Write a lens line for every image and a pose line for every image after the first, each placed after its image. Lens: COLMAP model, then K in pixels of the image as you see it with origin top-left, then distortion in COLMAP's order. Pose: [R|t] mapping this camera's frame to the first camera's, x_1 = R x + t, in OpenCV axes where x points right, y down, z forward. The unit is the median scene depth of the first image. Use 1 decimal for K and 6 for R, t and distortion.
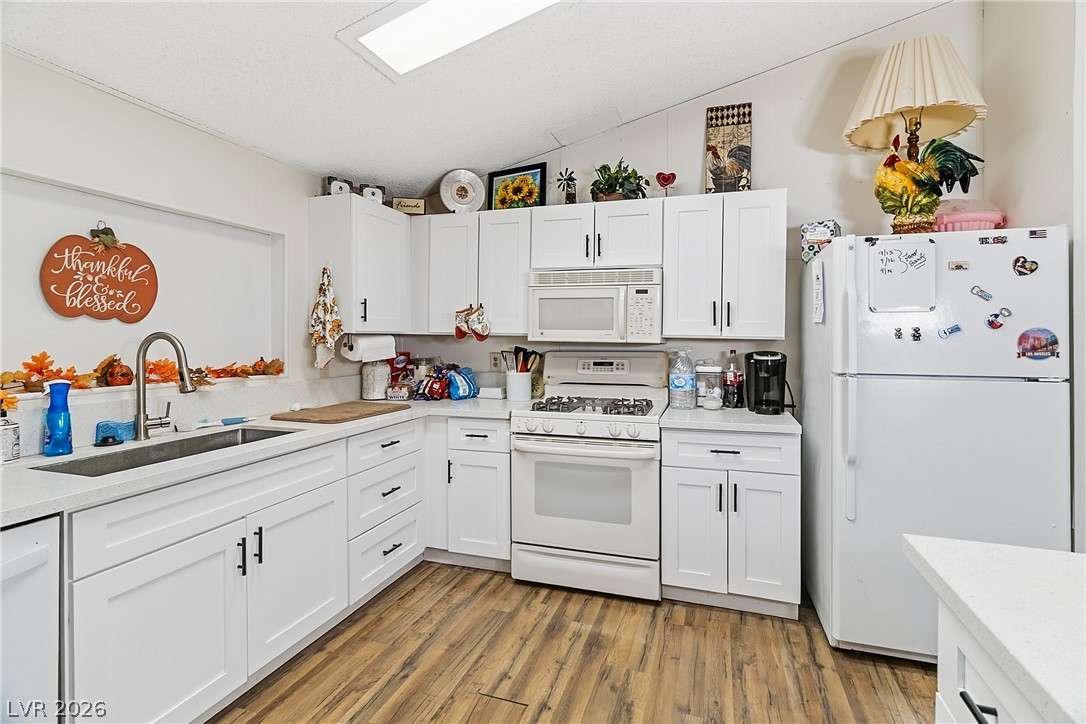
lens RADIAL K [[500.6, 0, 548.1], [0, 500.6, 339.0], [0, 0, 1]] dist [0.001051, 0.000904]
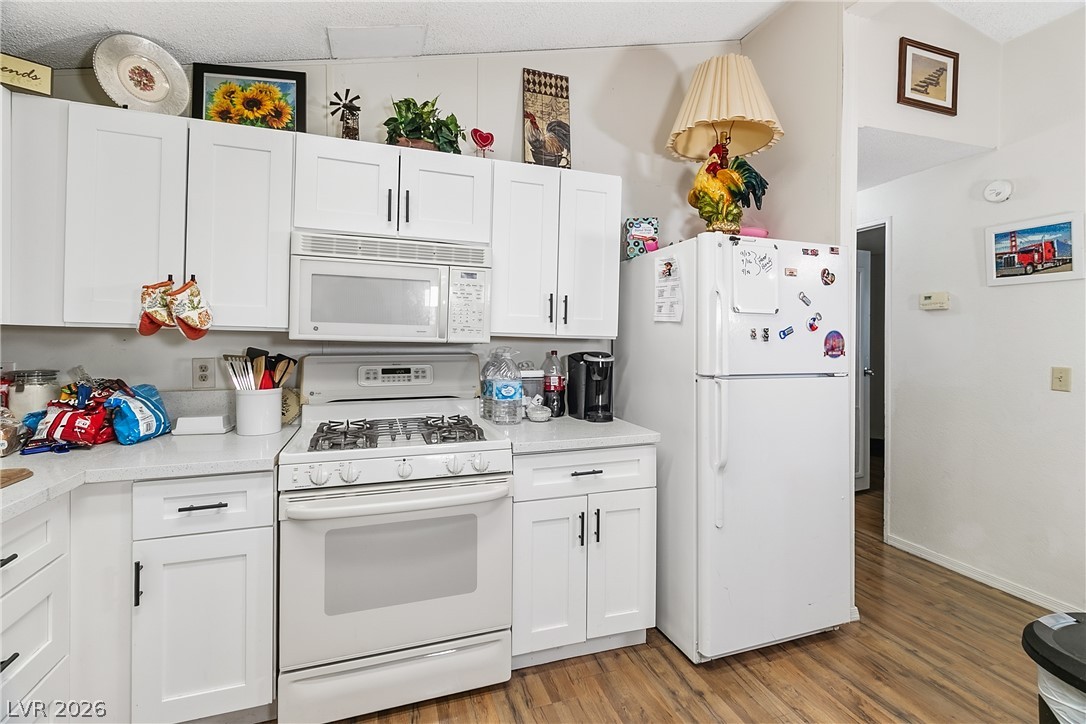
lens RADIAL K [[500.6, 0, 548.1], [0, 500.6, 339.0], [0, 0, 1]] dist [0.001051, 0.000904]
pose [[0.797308, 0.005334, 0.603549, -0.174932], [-0.006885, 0.999976, 0.000257, 0.000844], [-0.603533, -0.004360, 0.797326, 0.315655]]
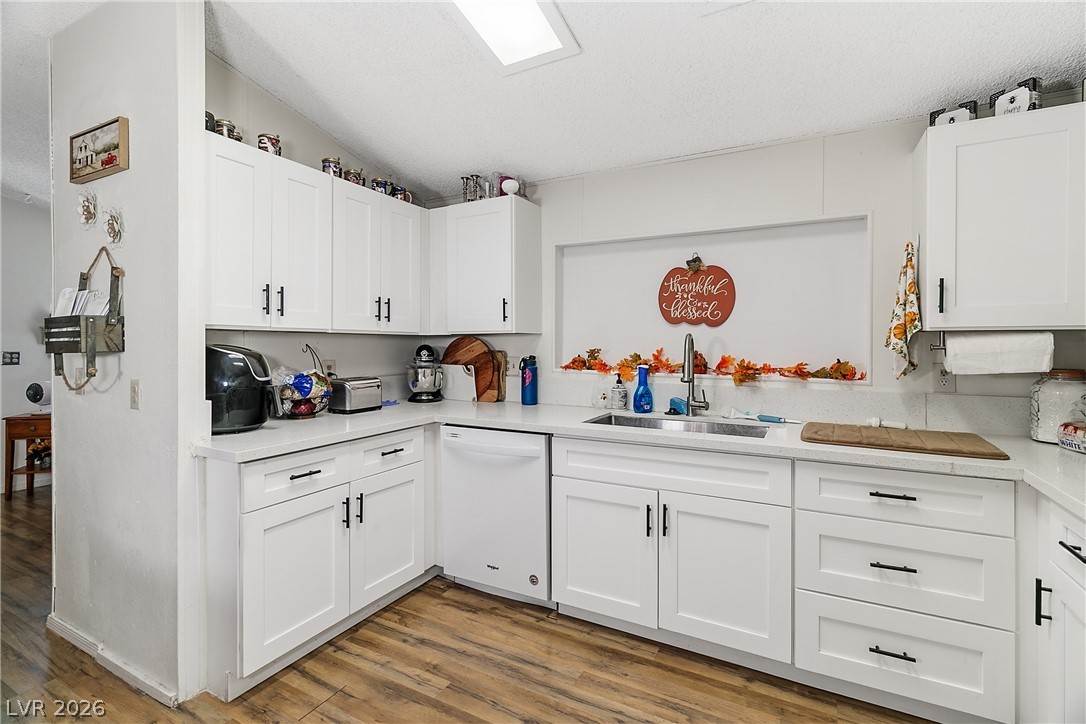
lens RADIAL K [[499.3, 0, 546.7], [0, 499.3, 342.1], [0, 0, 1]] dist [0.001755, 0.000651]
pose [[-0.162324, 0.005916, -0.986720, 0.386157], [-0.000485, 0.999981, 0.006075, 0.000434], [0.986737, 0.001465, -0.162318, 0.605246]]
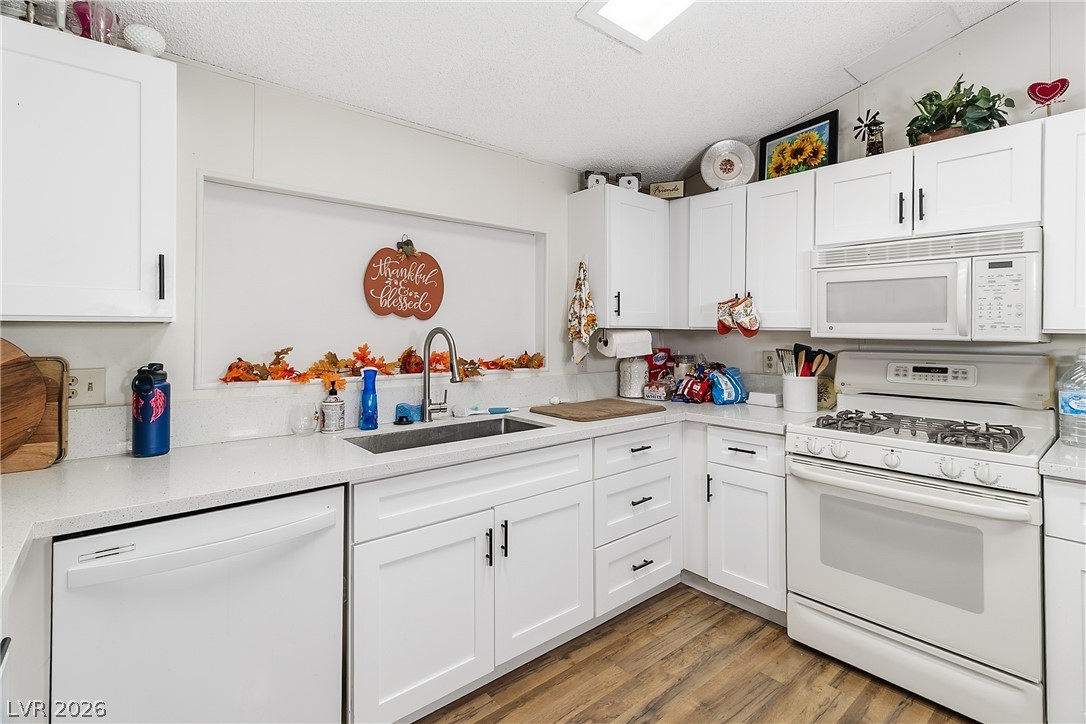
lens RADIAL K [[505.2, 0, 549.8], [0, 505.2, 325.5], [0, 0, 1]] dist [0.000573, 0.000317]
pose [[0.857873, -0.005240, -0.513835, 0.016845], [-0.003415, 0.999868, -0.015897, -0.000605], [0.513850, 0.015392, 0.857742, 0.109694]]
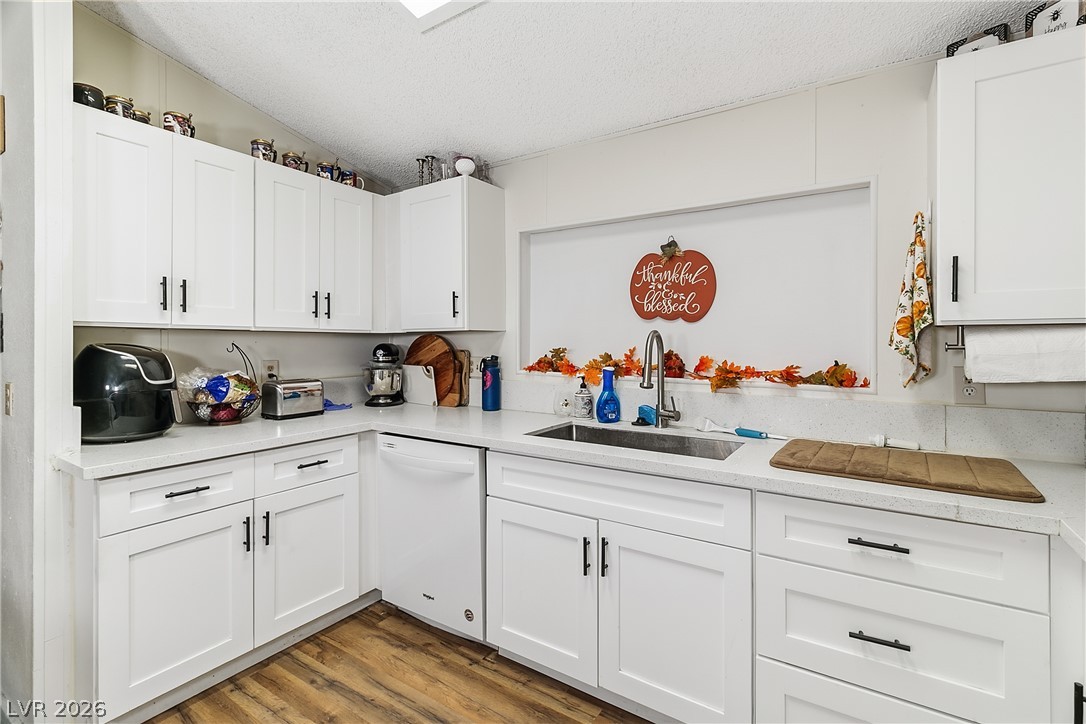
lens RADIAL K [[500.6, 0, 548.1], [0, 500.6, 339.0], [0, 0, 1]] dist [0.001051, 0.000904]
pose [[-0.249969, 0.004433, -0.968244, 0.233718], [0.001864, 0.999990, 0.004097, 0.000258], [0.968252, -0.000781, -0.249975, 0.747536]]
